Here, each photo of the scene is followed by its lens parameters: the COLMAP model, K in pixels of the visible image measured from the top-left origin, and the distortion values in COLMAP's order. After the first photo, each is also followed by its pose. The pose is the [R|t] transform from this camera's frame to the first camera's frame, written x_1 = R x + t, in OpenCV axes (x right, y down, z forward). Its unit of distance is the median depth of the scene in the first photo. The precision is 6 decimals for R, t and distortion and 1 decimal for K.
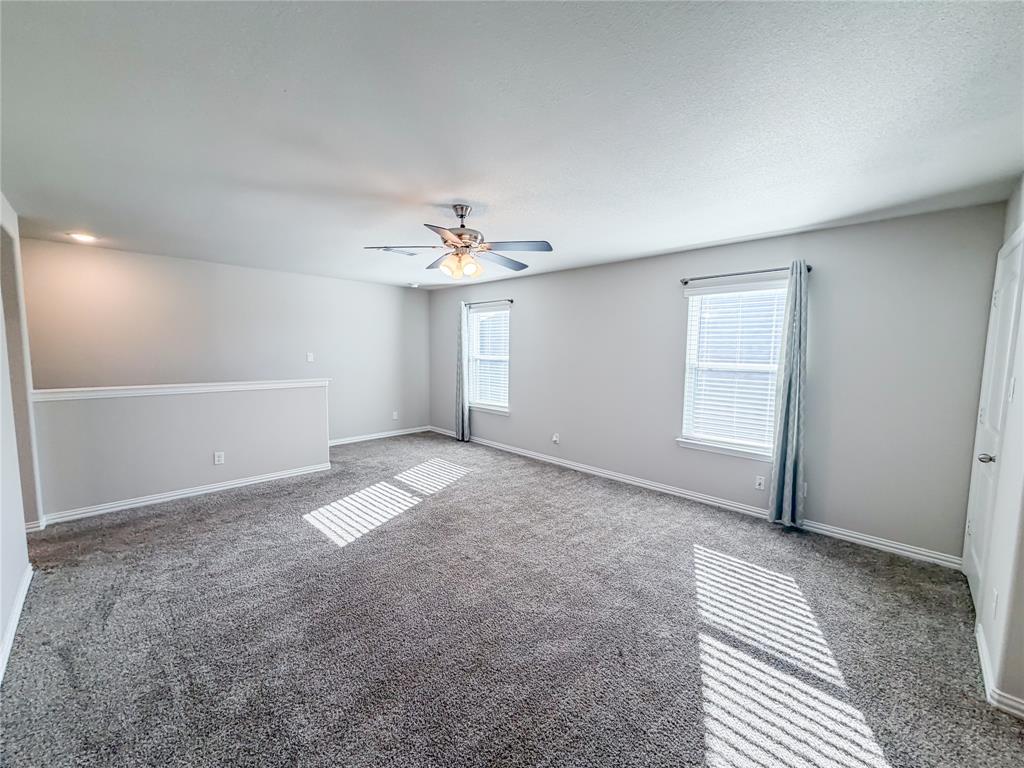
lens RADIAL K [[407.5, 0, 510.2], [0, 407.5, 386.8], [0, 0, 1]] dist [-0.000040, 0.000005]
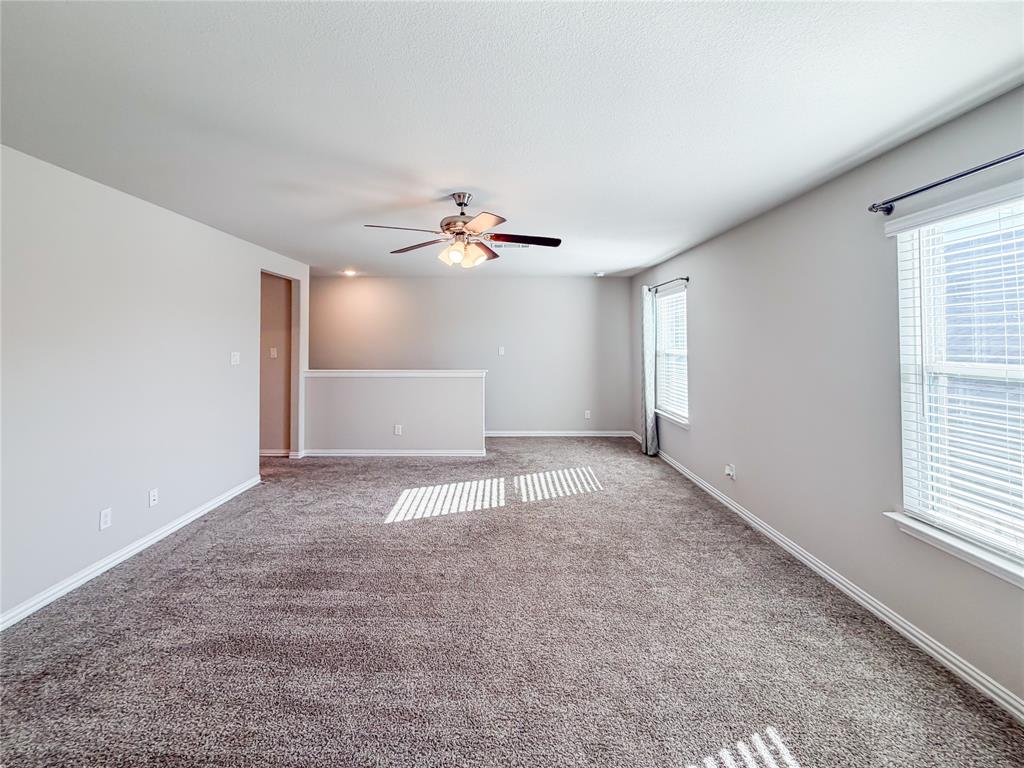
lens RADIAL K [[426.8, 0, 497.1], [0, 426.8, 335.8], [0, 0, 1]] dist [-0.000582, -0.000115]
pose [[0.701040, -0.023060, -0.712749, 0.495648], [-0.057086, 0.994455, -0.088322, -0.017534], [0.710833, 0.102605, 0.695836, 0.293379]]
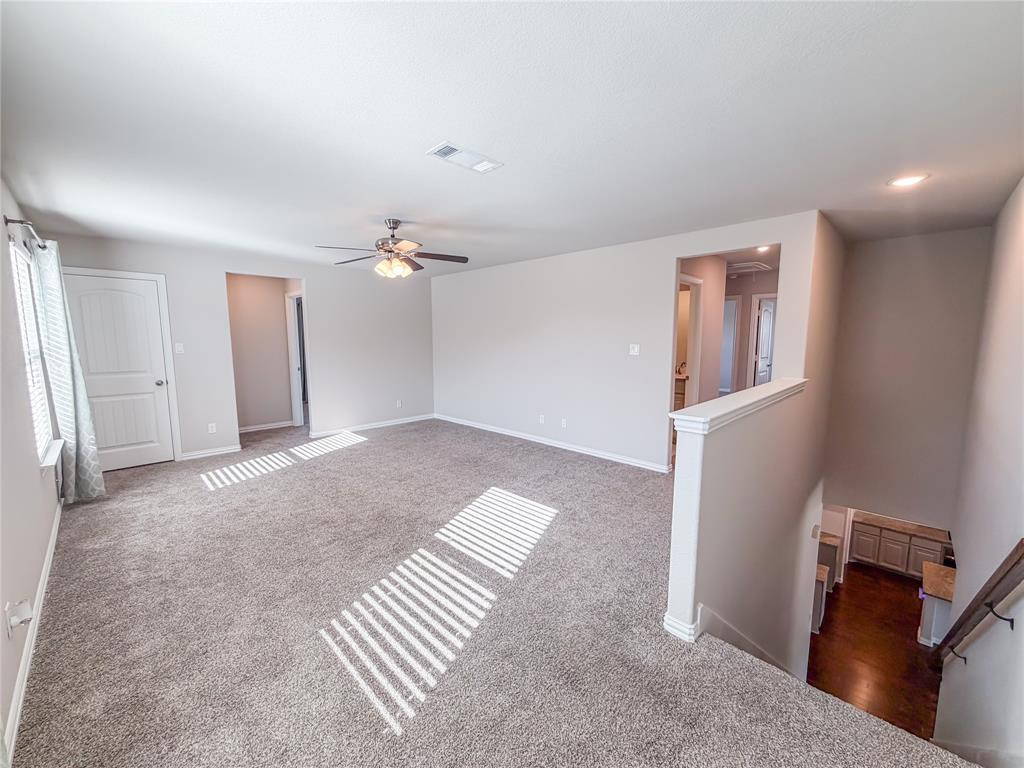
lens RADIAL K [[407.5, 0, 510.7], [0, 407.5, 385.7], [0, 0, 1]] dist [-0.000040, 0.000005]
pose [[-0.999920, -0.010883, -0.006484, -0.368731], [-0.011982, 0.978665, 0.205113, -0.157570], [0.004113, 0.205174, -0.978717, 1.773873]]
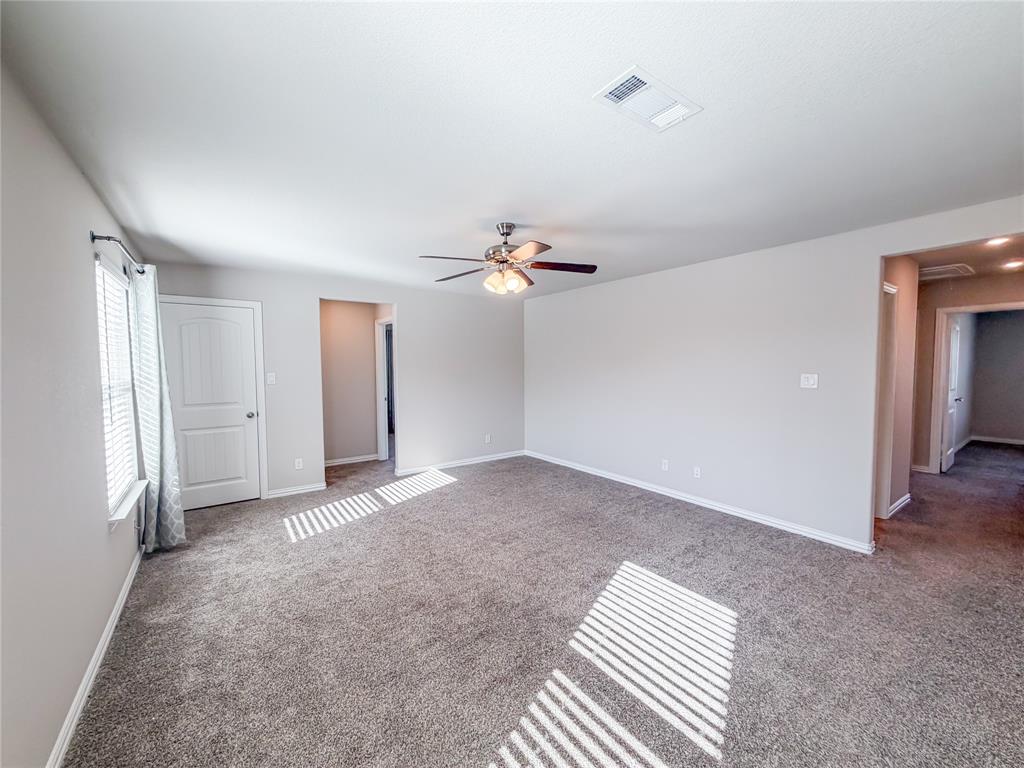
lens RADIAL K [[407.5, 0, 511.1], [0, 407.5, 386.5], [0, 0, 1]] dist [-0.000040, 0.000005]
pose [[-0.987099, -0.015202, 0.159385, -0.233598], [0.007857, 0.989684, 0.143055, -0.141418], [-0.159915, 0.142462, -0.976797, 1.567599]]
